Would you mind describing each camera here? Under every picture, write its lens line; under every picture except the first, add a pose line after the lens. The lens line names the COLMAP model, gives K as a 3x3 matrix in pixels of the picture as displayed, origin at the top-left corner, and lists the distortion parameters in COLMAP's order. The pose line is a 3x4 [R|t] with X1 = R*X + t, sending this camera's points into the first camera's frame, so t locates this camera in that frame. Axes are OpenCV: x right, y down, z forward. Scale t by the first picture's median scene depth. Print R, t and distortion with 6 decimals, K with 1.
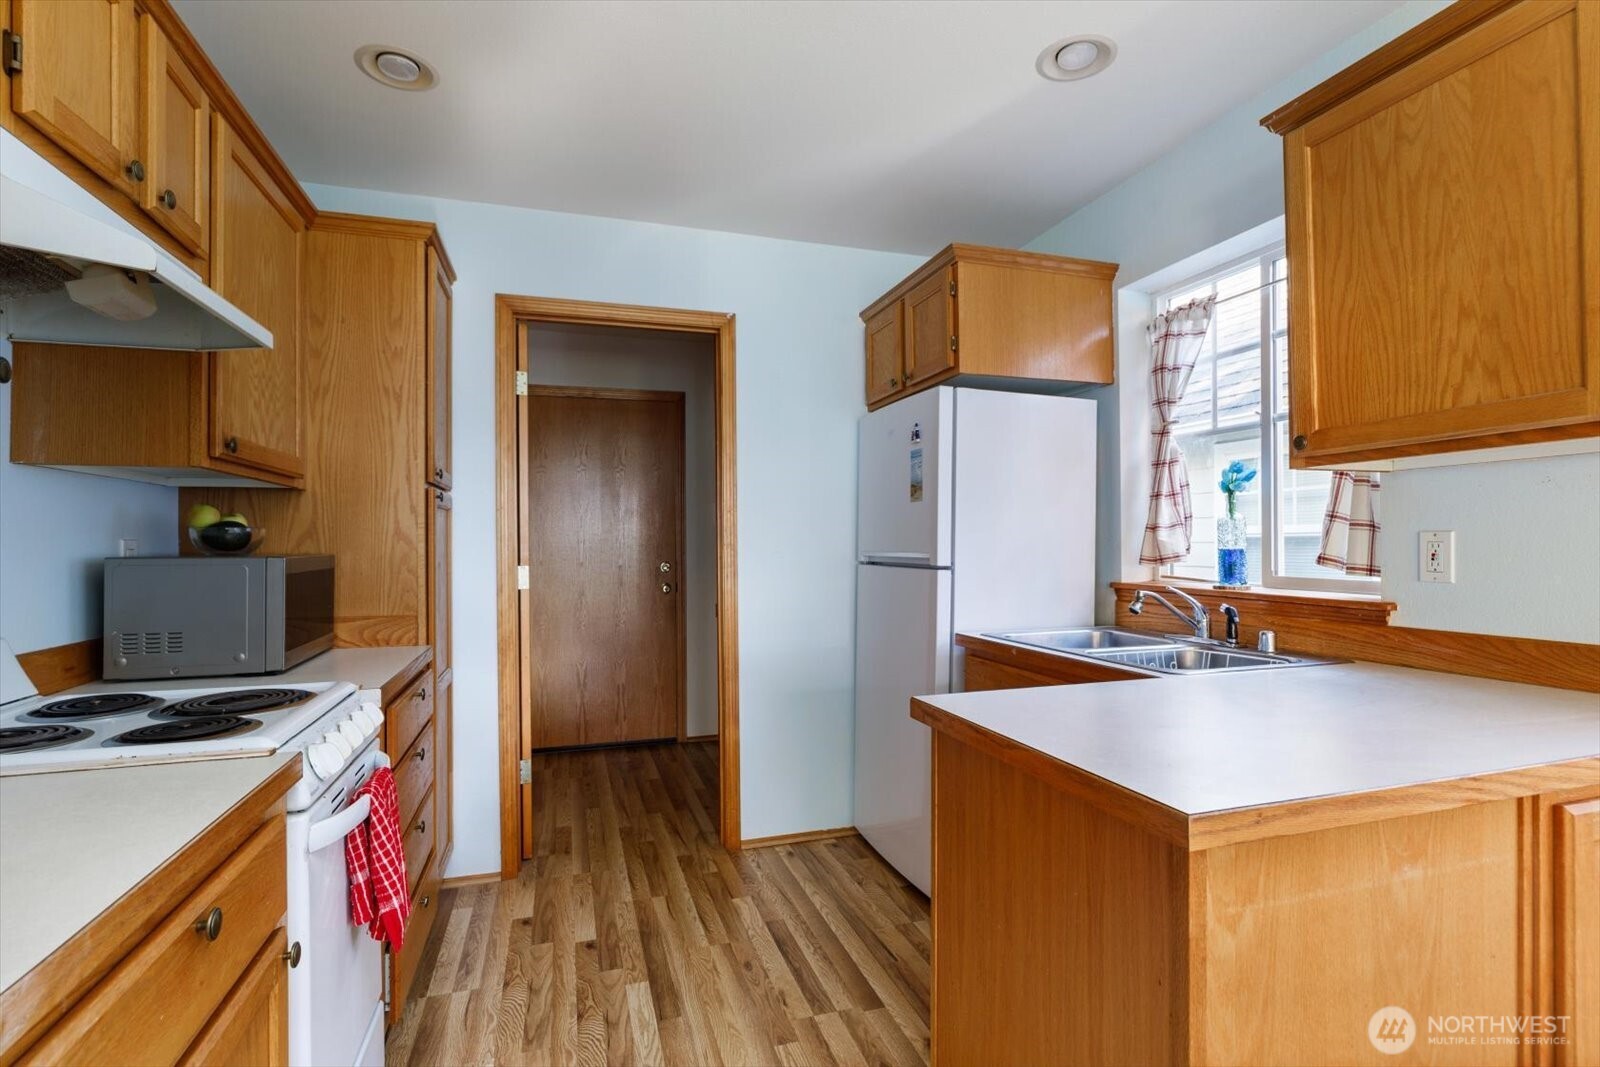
lens RADIAL K [[770.4, 0, 802.5], [0, 770.4, 535.9], [0, 0, 1]] dist [0.003020, -0.000484]
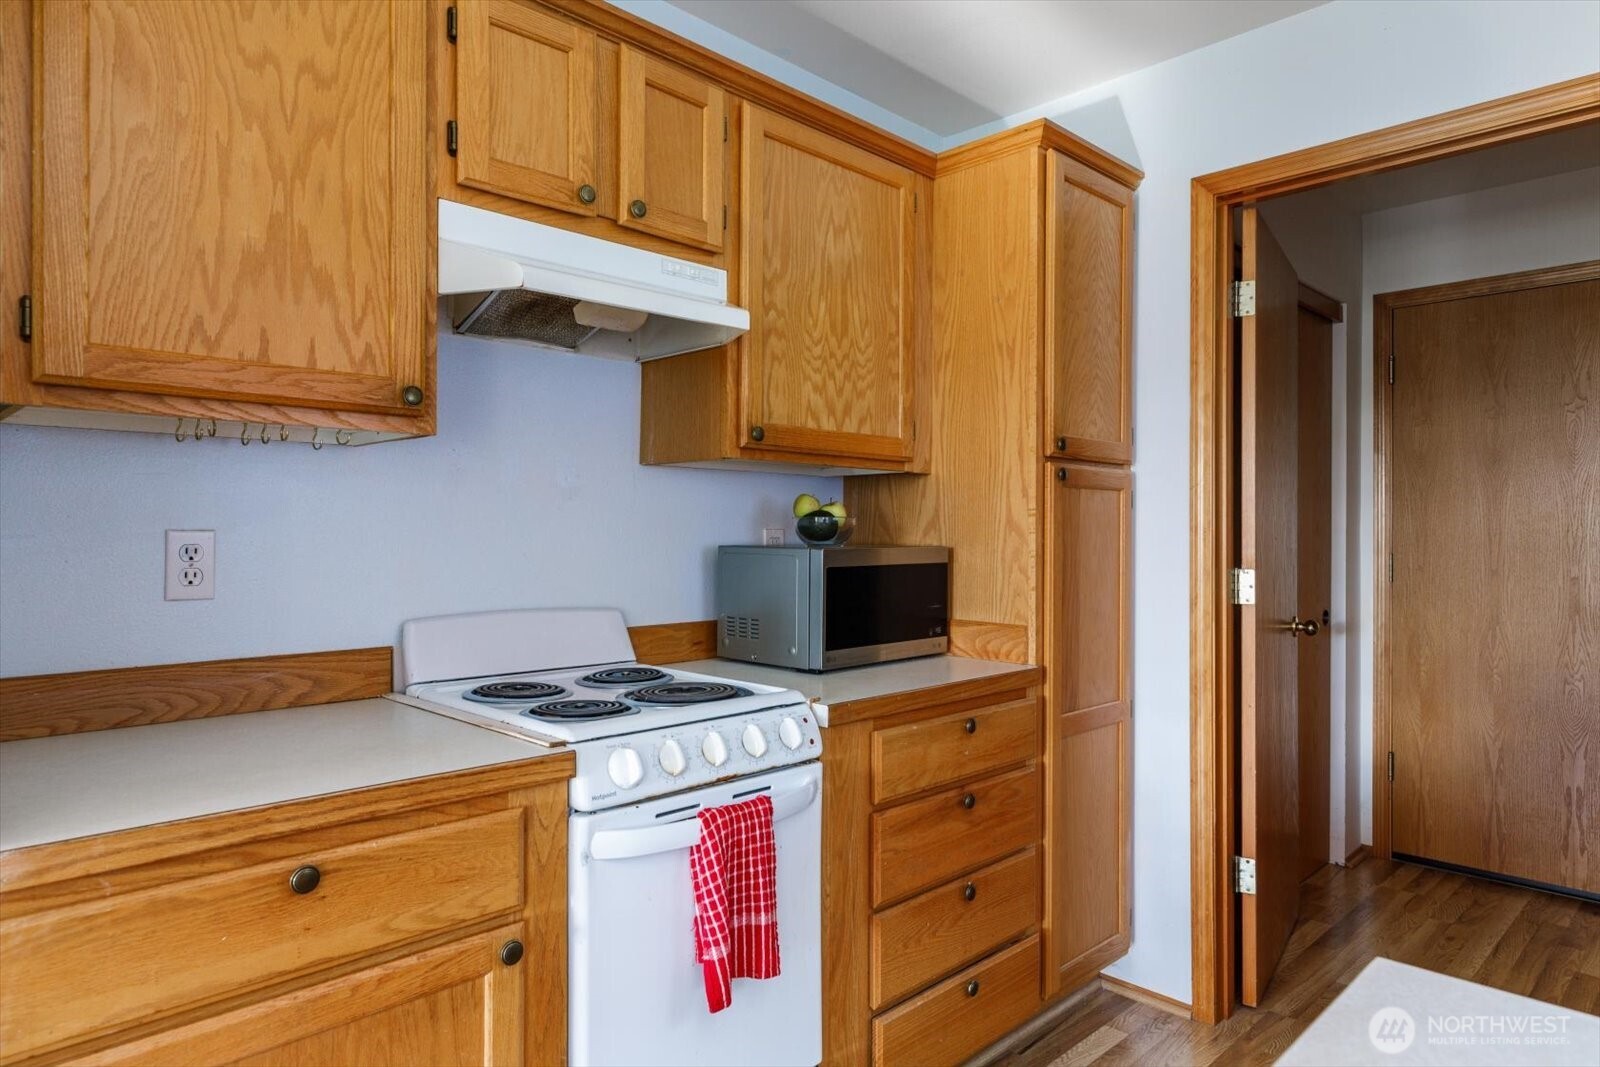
lens RADIAL K [[969.9, 0, 798.8], [0, 969.9, 530.3], [0, 0, 1]] dist [0.004763, -0.002371]
pose [[0.458589, 0.004578, -0.888637, 0.237601], [0.001323, 0.999982, 0.005834, -0.000894], [0.888647, -0.003851, 0.458575, 0.296538]]
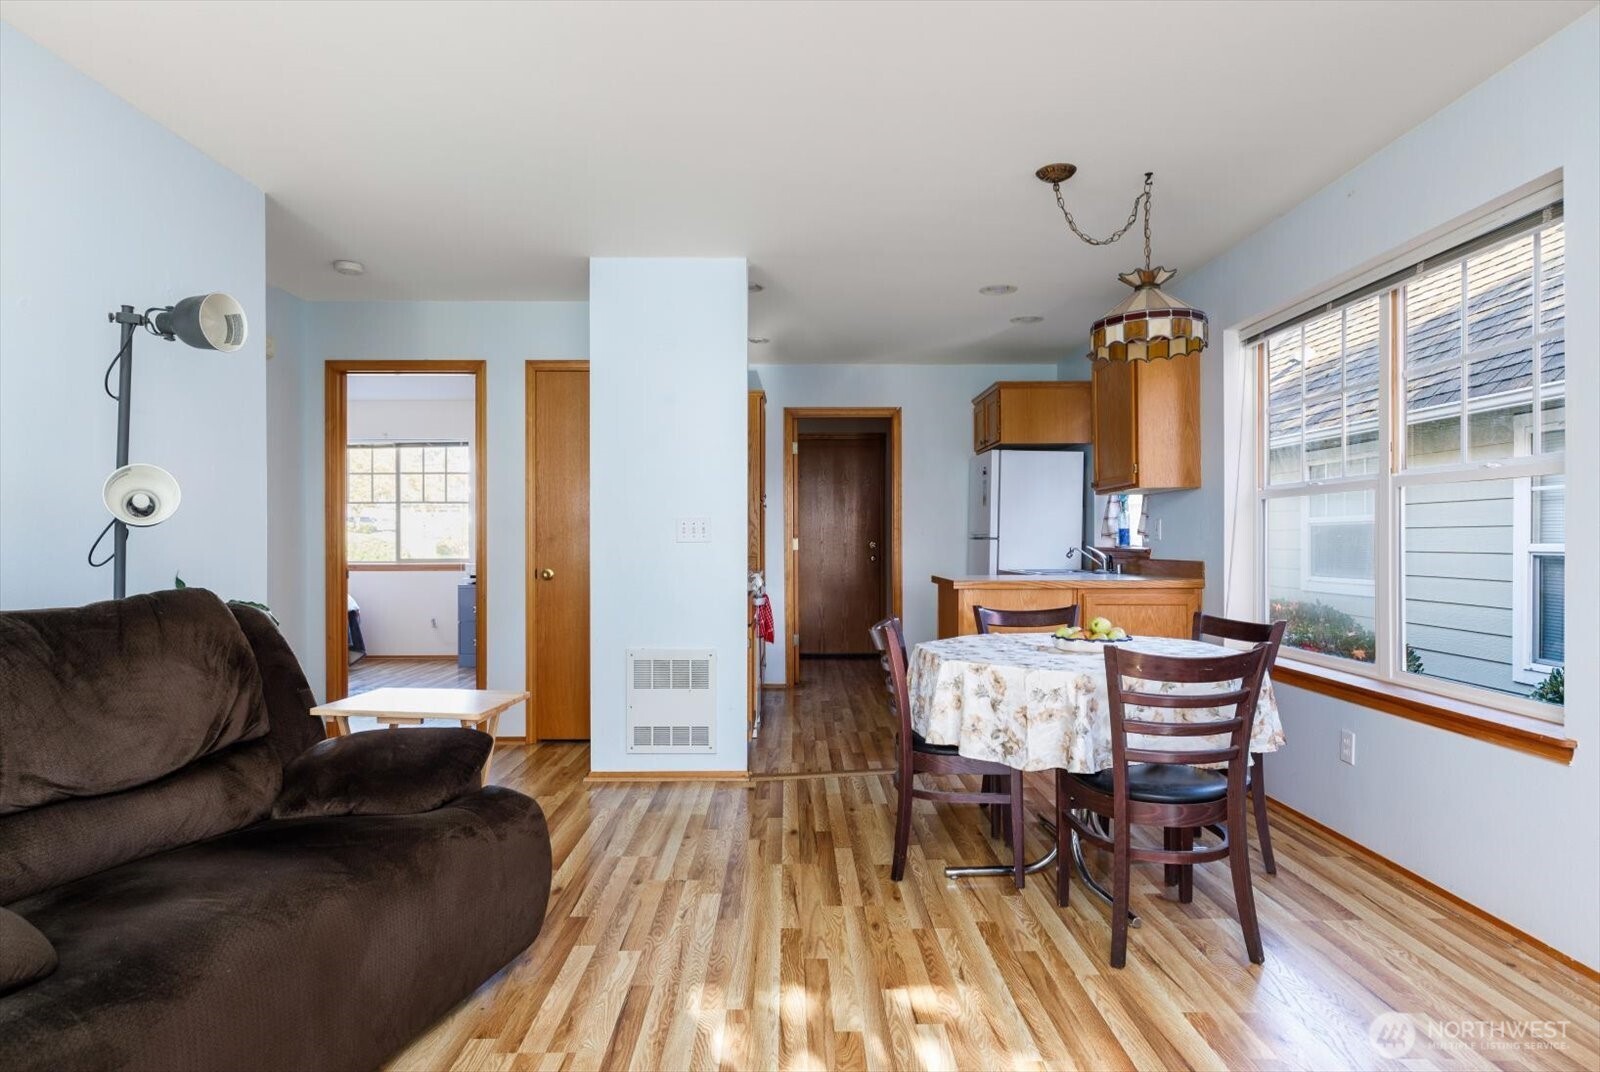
lens RADIAL K [[893.2, 0, 794.3], [0, 893.2, 540.2], [0, 0, 1]] dist [0.004917, 0.000461]
pose [[0.954623, 0.004581, -0.297781, 0.378753], [-0.001842, 0.999953, 0.009480, 0.023960], [0.297810, -0.008501, 0.954587, -1.409938]]
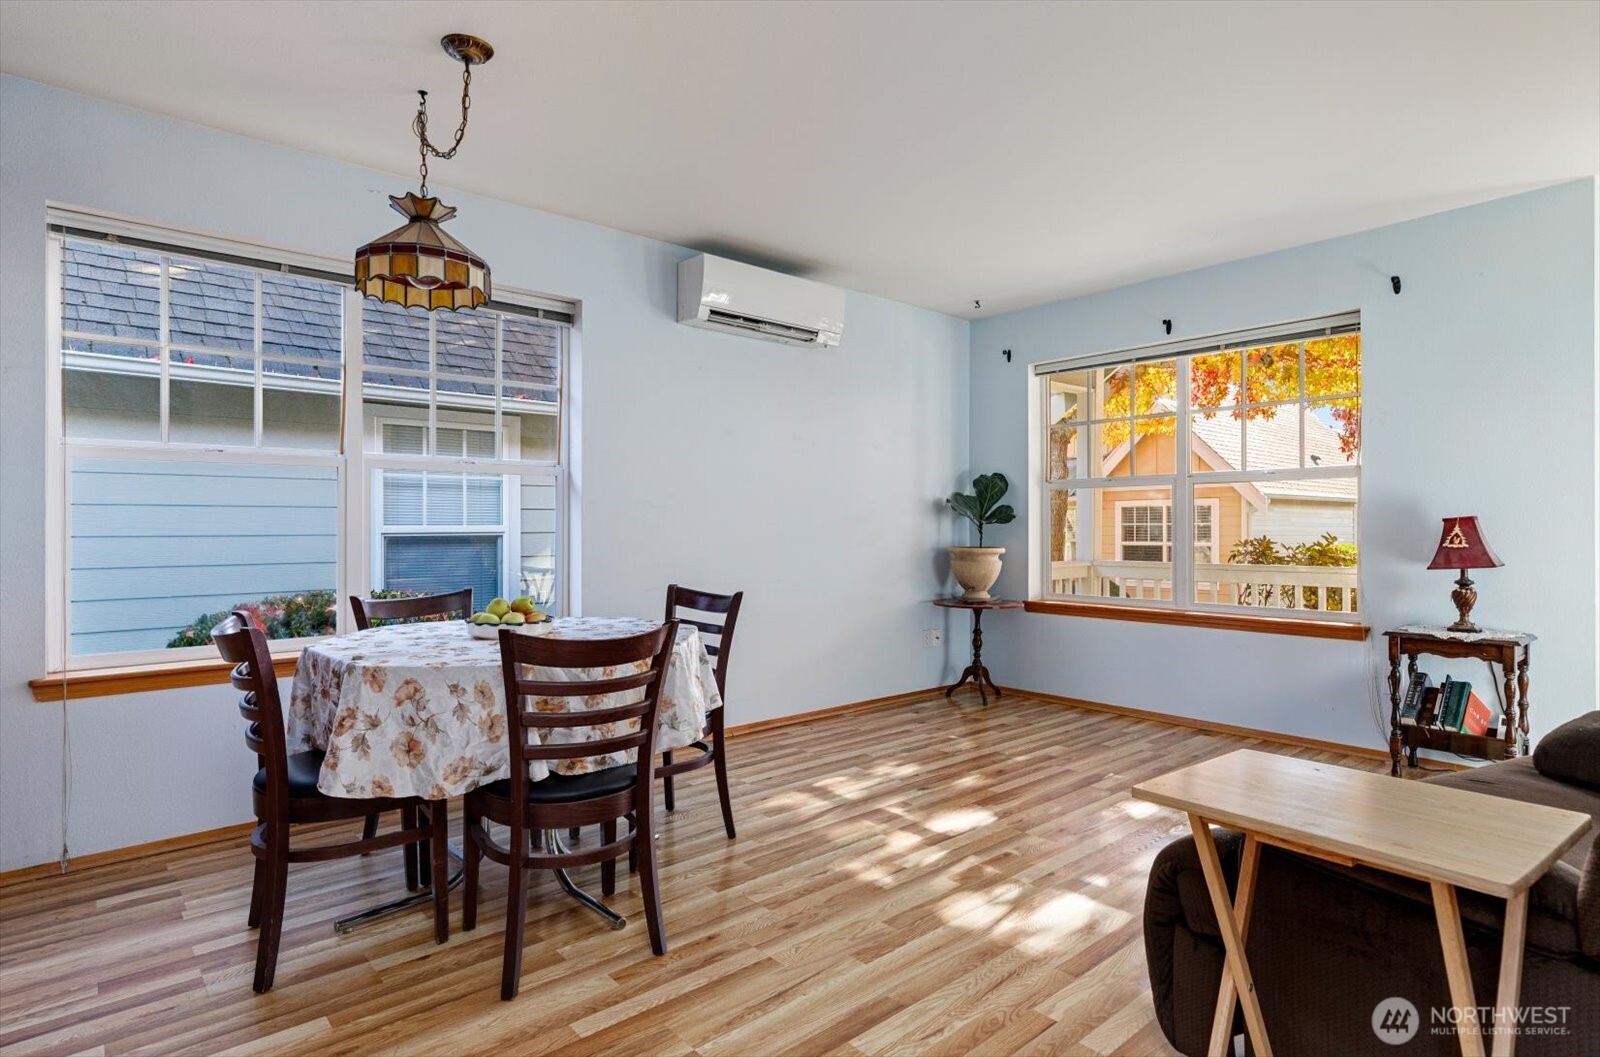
lens RADIAL K [[850.6, 0, 795.8], [0, 850.6, 523.7], [0, 0, 1]] dist [0.002222, 0.000014]
pose [[-0.399830, 0.005048, 0.916575, -0.672089], [-0.006121, 0.999948, -0.008178, 0.055664], [-0.916569, -0.008880, -0.399778, -0.044077]]
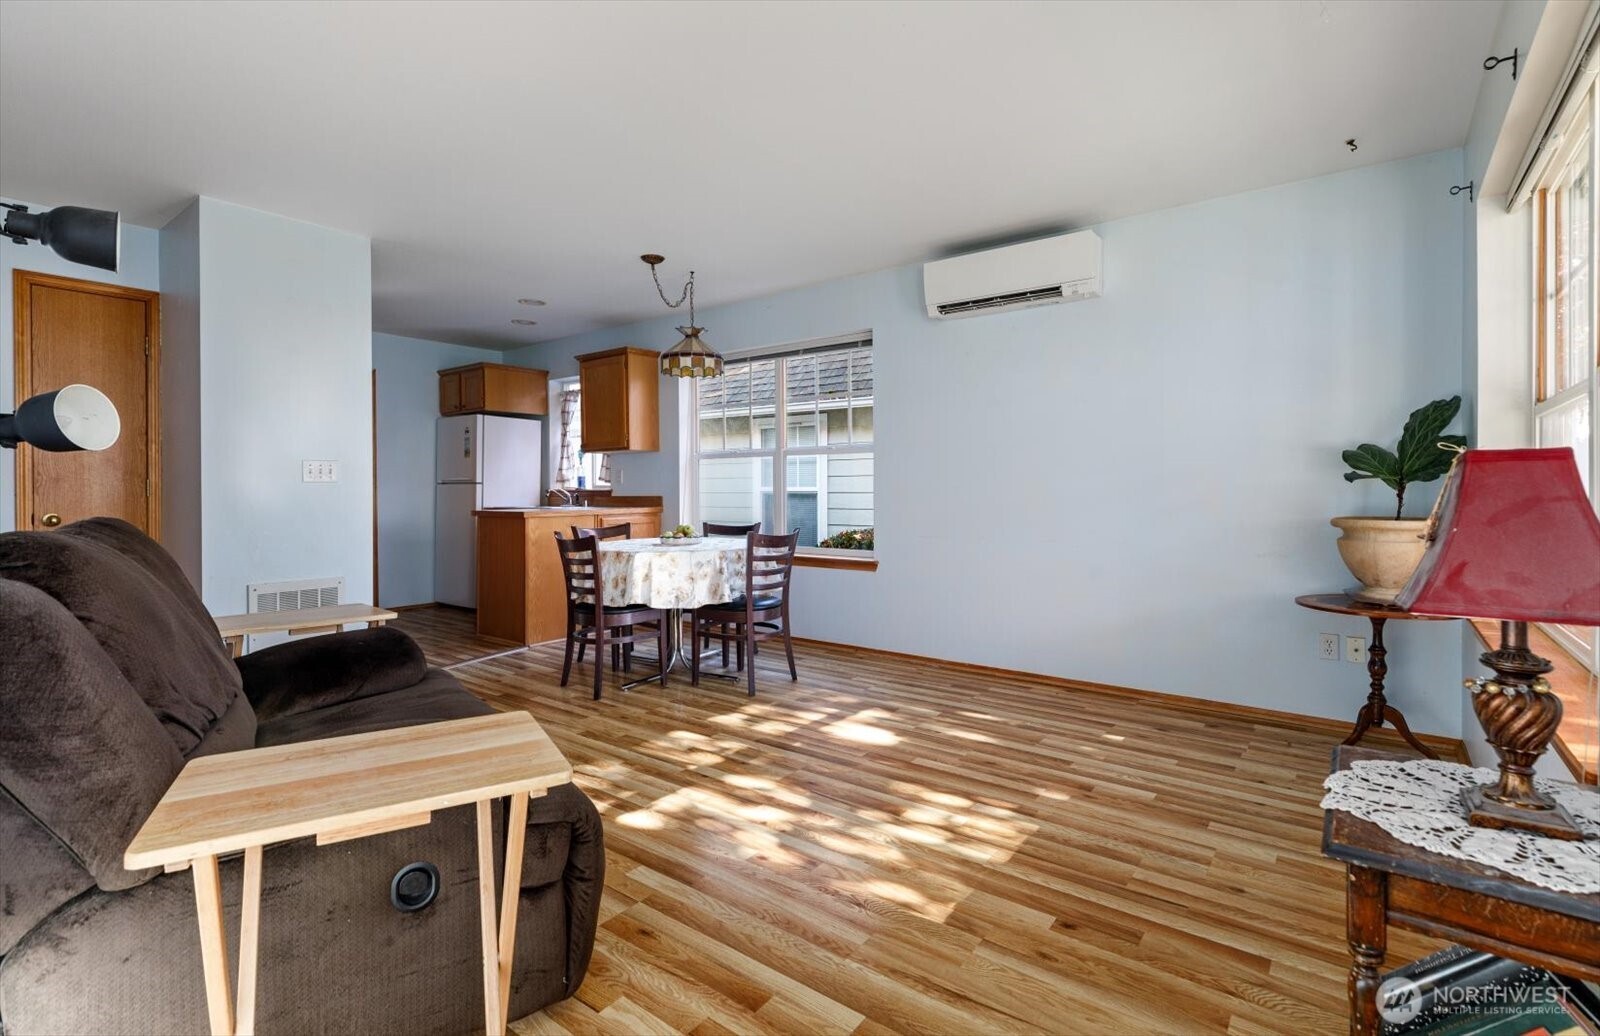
lens RADIAL K [[738.8, 0, 811.3], [0, 738.8, 493.8], [0, 0, 1]] dist [0.018019, 0.000128]
pose [[0.819910, -0.003939, 0.572478, -0.335797], [-0.002974, 0.999934, 0.011138, 0.045973], [-0.572484, -0.010834, 0.819844, -1.724790]]
